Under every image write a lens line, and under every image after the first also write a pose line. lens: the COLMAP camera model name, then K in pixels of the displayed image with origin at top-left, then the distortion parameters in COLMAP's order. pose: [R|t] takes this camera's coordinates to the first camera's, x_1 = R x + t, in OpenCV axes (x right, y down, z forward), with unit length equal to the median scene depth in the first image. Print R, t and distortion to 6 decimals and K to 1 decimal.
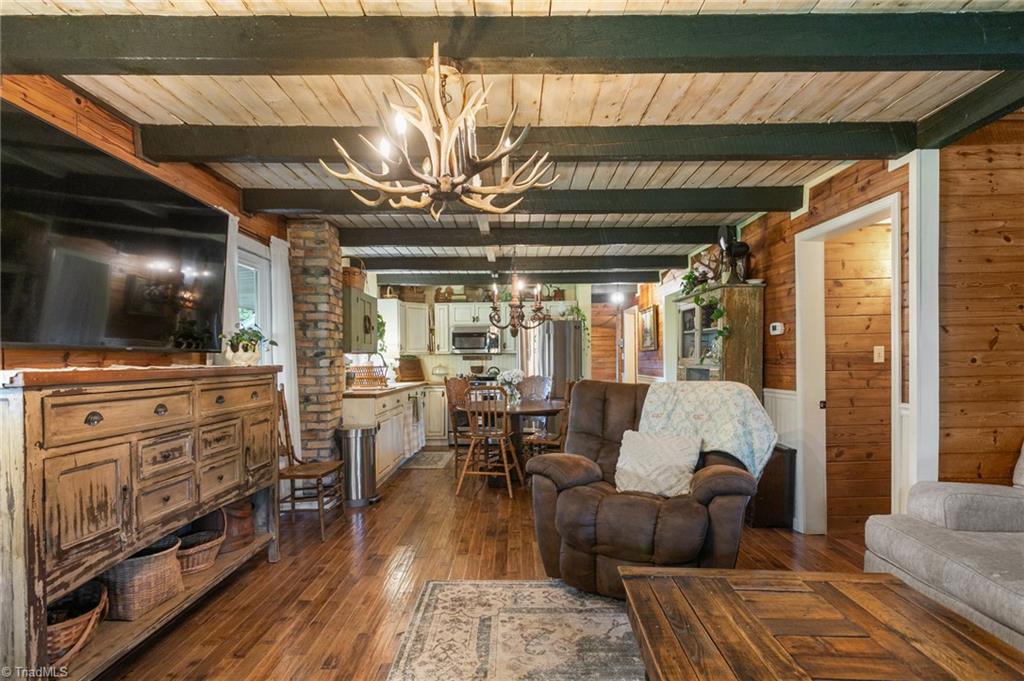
lens RADIAL K [[499.3, 0, 509.2], [0, 499.3, 364.1], [0, 0, 1]] dist [-0.001065, 0.001433]
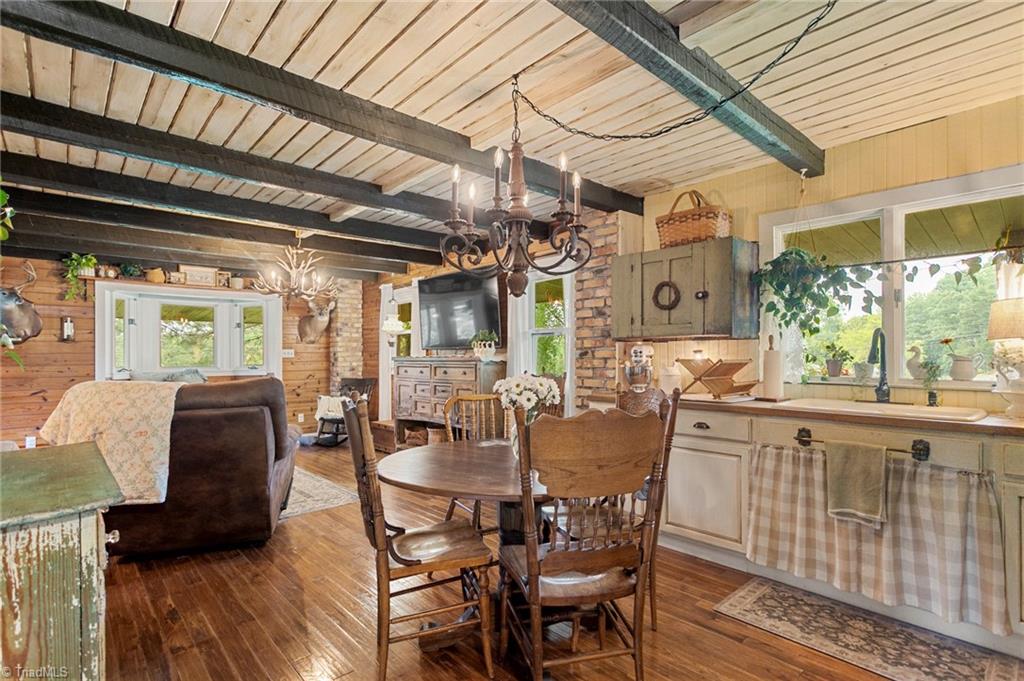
lens RADIAL K [[499.3, 0, 521.0], [0, 499.3, 354.0], [0, 0, 1]] dist [-0.001065, 0.001433]
pose [[-0.725584, 0.009415, -0.688069, 0.545985], [0.005593, 0.999954, 0.007784, -0.016529], [0.688111, 0.001800, -0.725603, 2.432275]]
